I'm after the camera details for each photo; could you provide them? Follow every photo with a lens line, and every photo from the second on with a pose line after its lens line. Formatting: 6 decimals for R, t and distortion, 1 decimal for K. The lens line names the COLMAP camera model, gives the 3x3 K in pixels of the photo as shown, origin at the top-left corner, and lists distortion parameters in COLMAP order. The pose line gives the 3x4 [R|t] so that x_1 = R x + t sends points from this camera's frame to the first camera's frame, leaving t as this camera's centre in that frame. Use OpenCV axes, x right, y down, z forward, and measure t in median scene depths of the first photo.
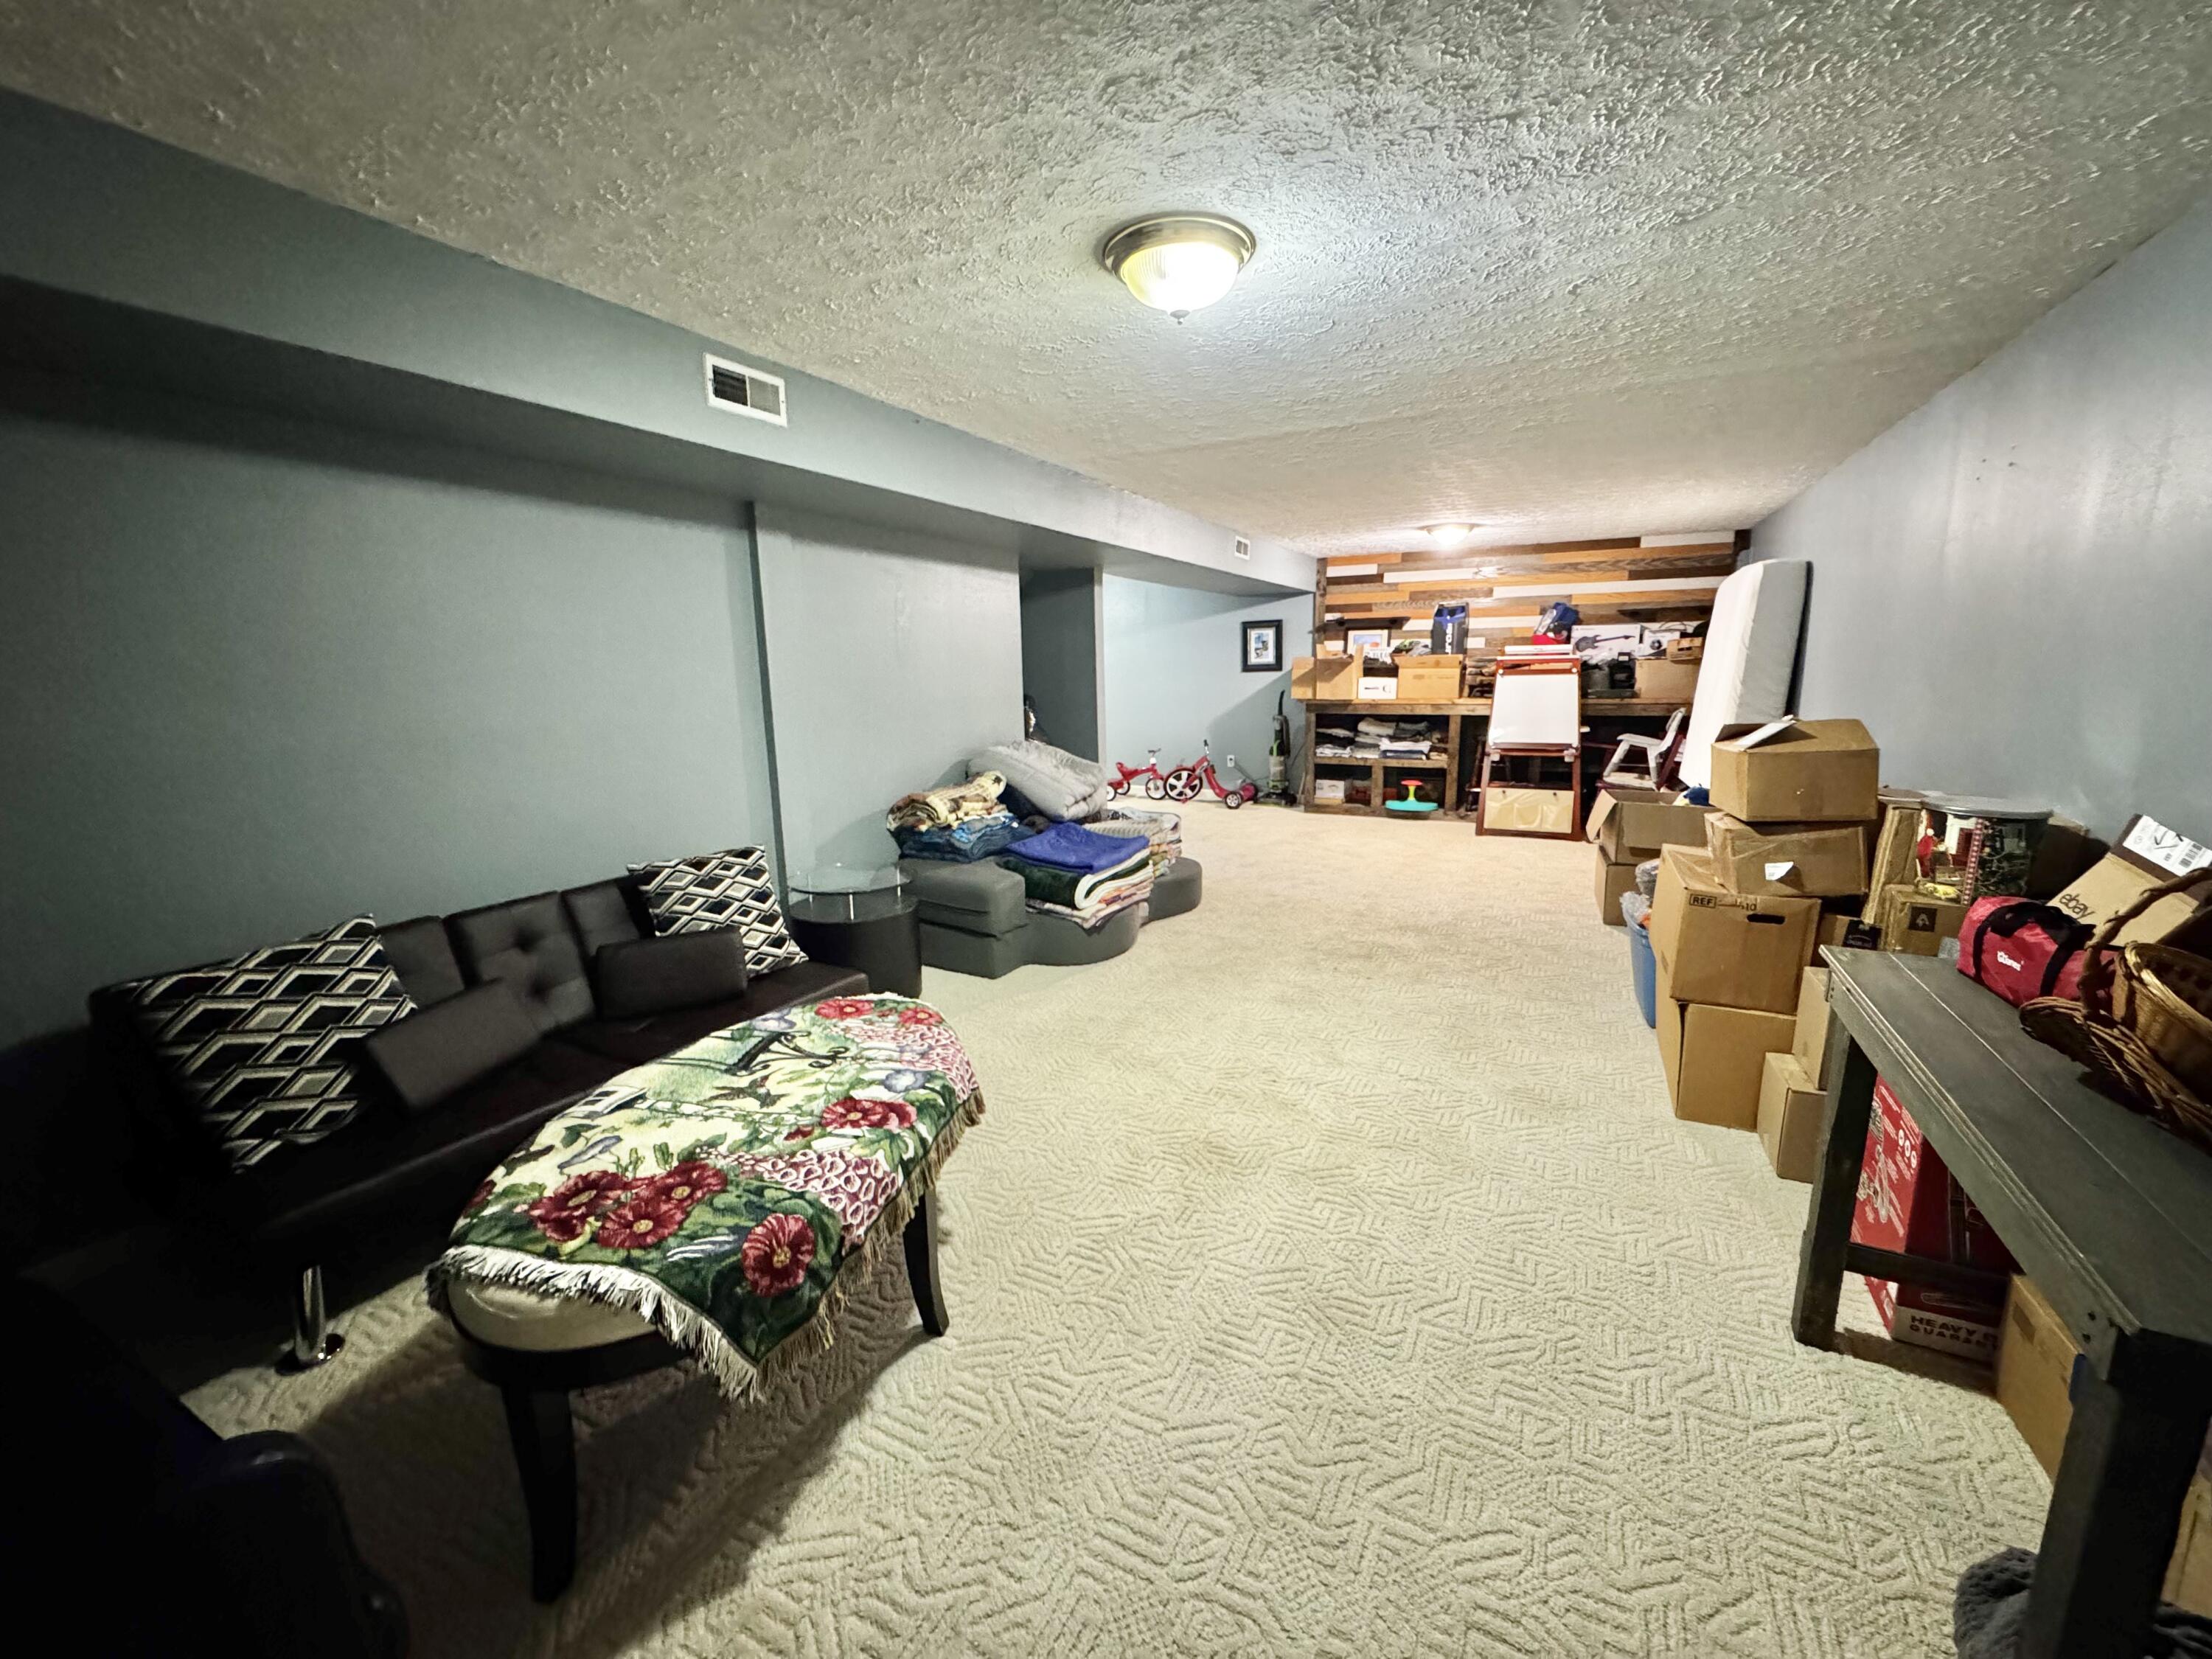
lens RADIAL K [[890.7, 0, 1107.8], [0, 890.7, 836.0], [0, 0, 1]] dist [-0.000266, -0.000020]
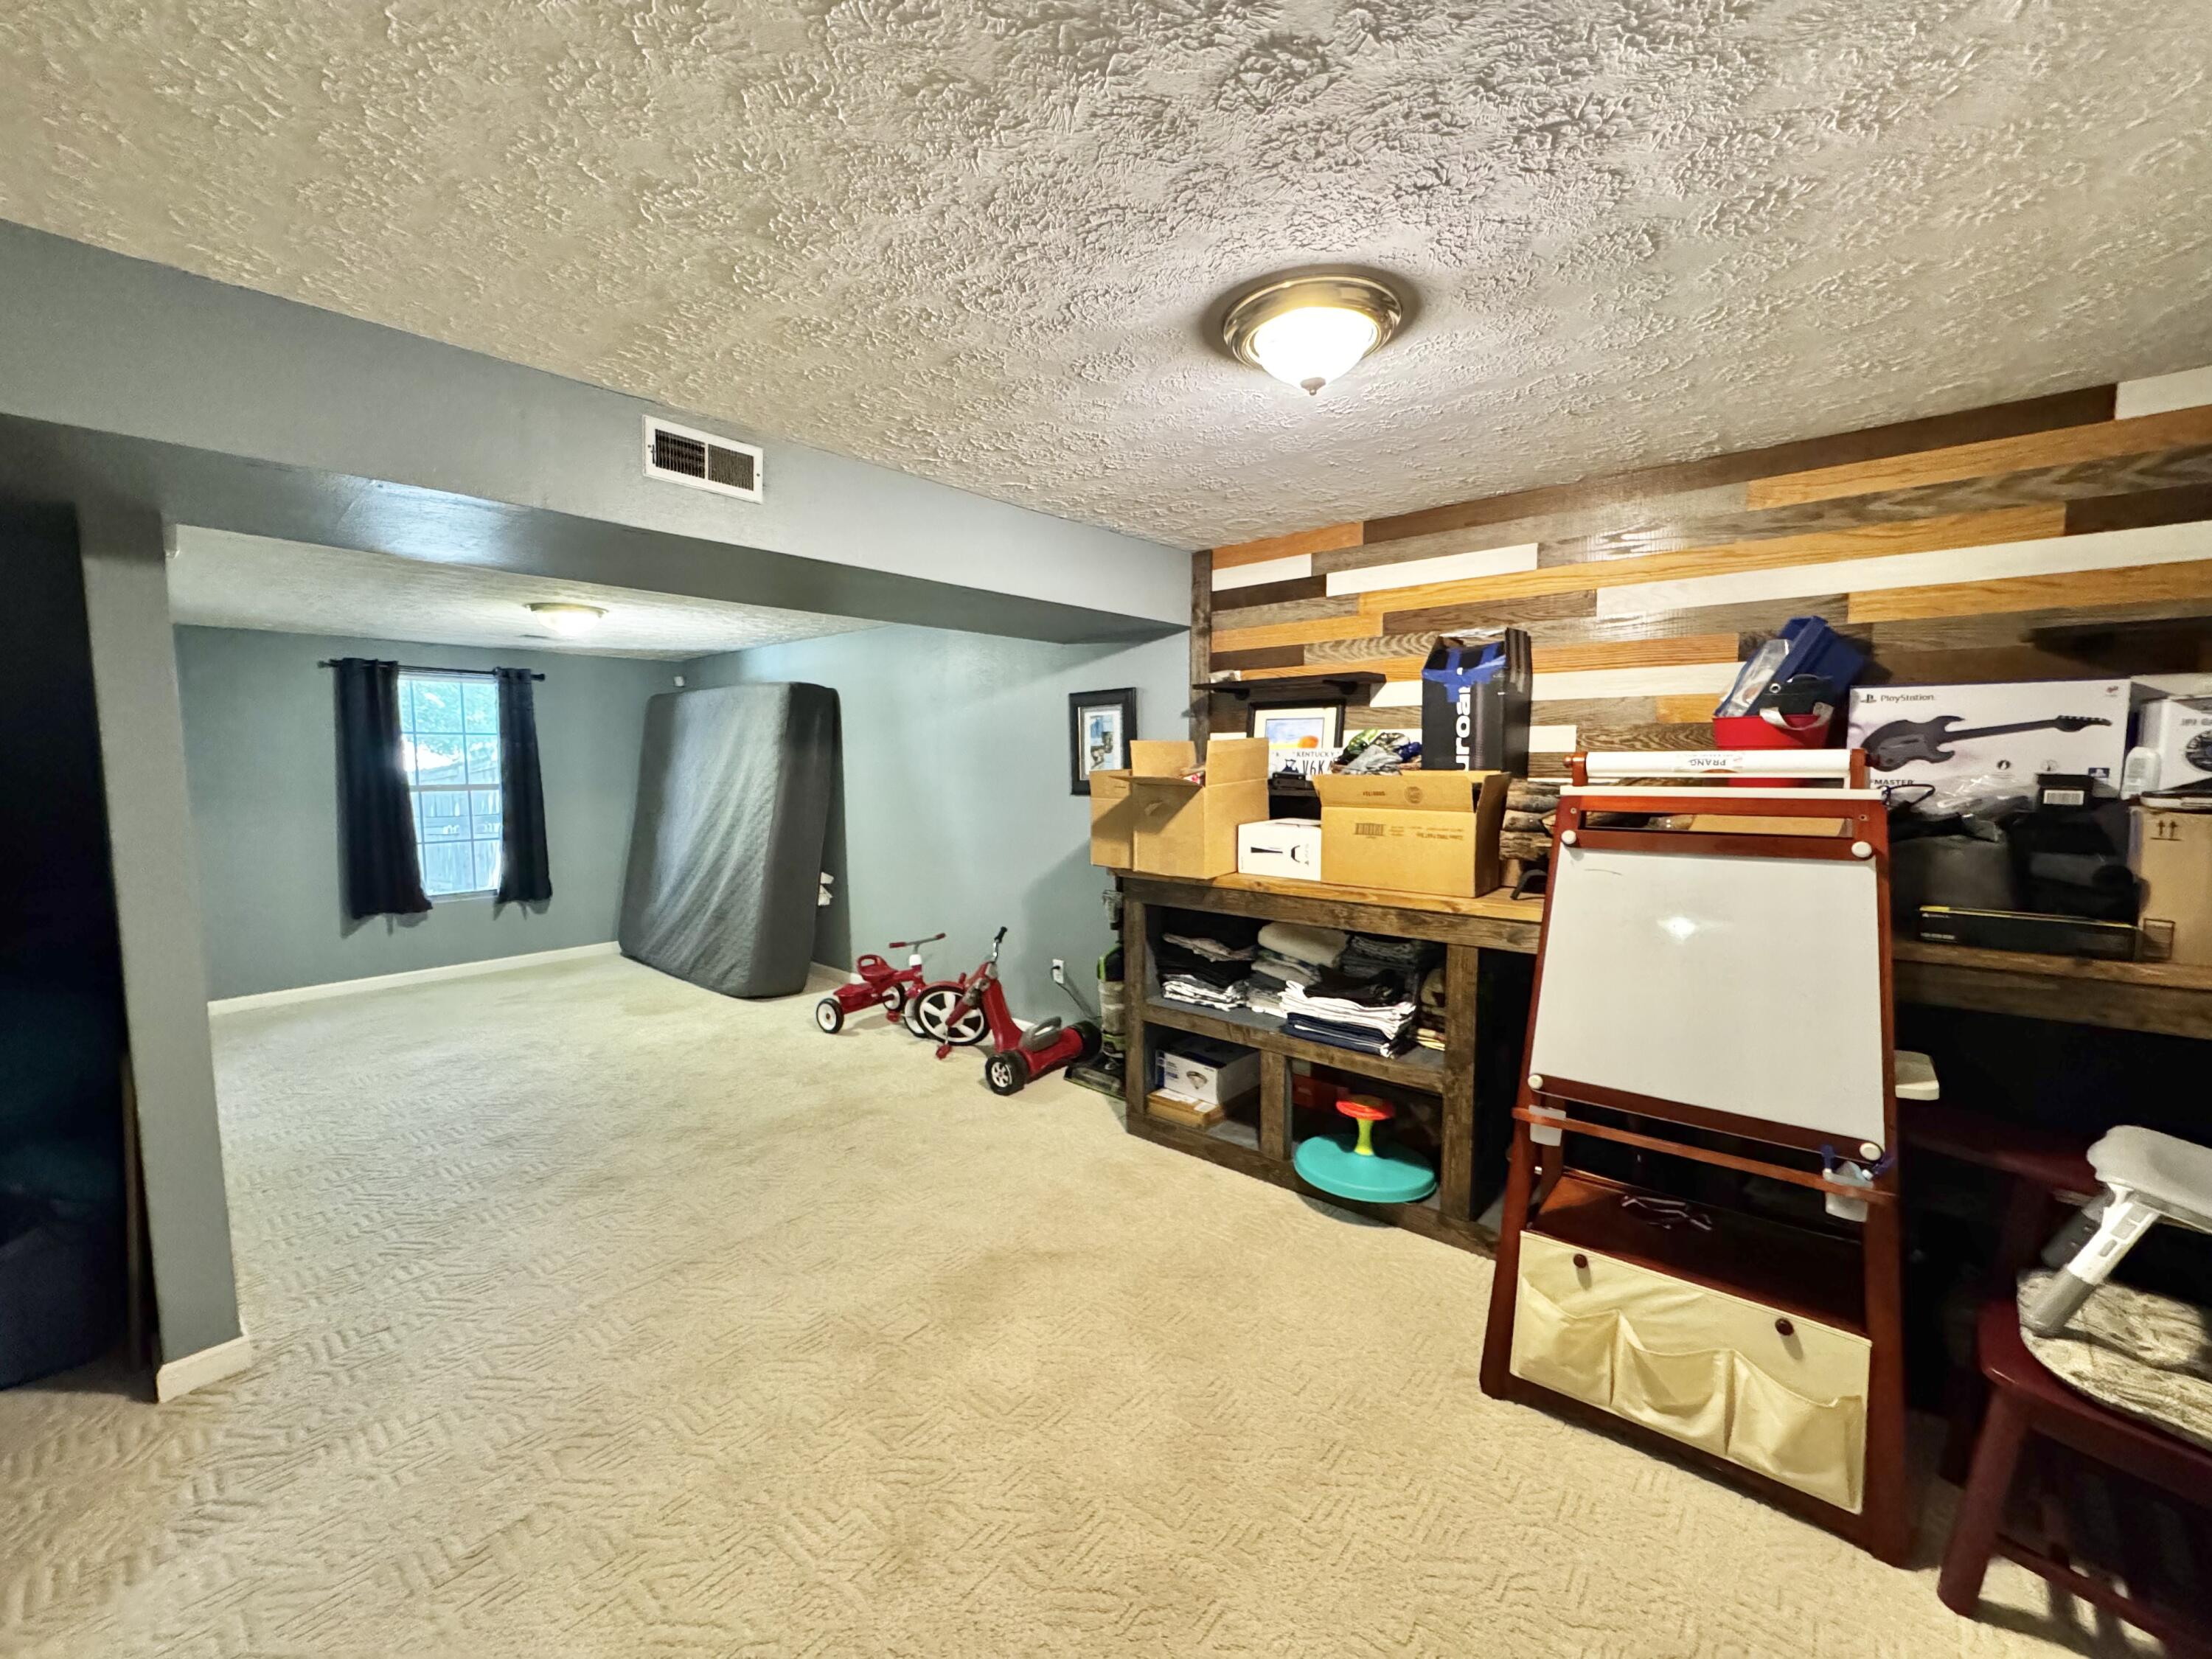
lens RADIAL K [[890.7, 0, 1103.9], [0, 890.7, 831.3], [0, 0, 1]] dist [-0.000266, -0.000020]
pose [[0.972385, 0.027366, -0.231774, 0.318507], [-0.050529, 0.994232, -0.094597, -0.133725], [0.227849, 0.103696, 0.968159, 0.601244]]
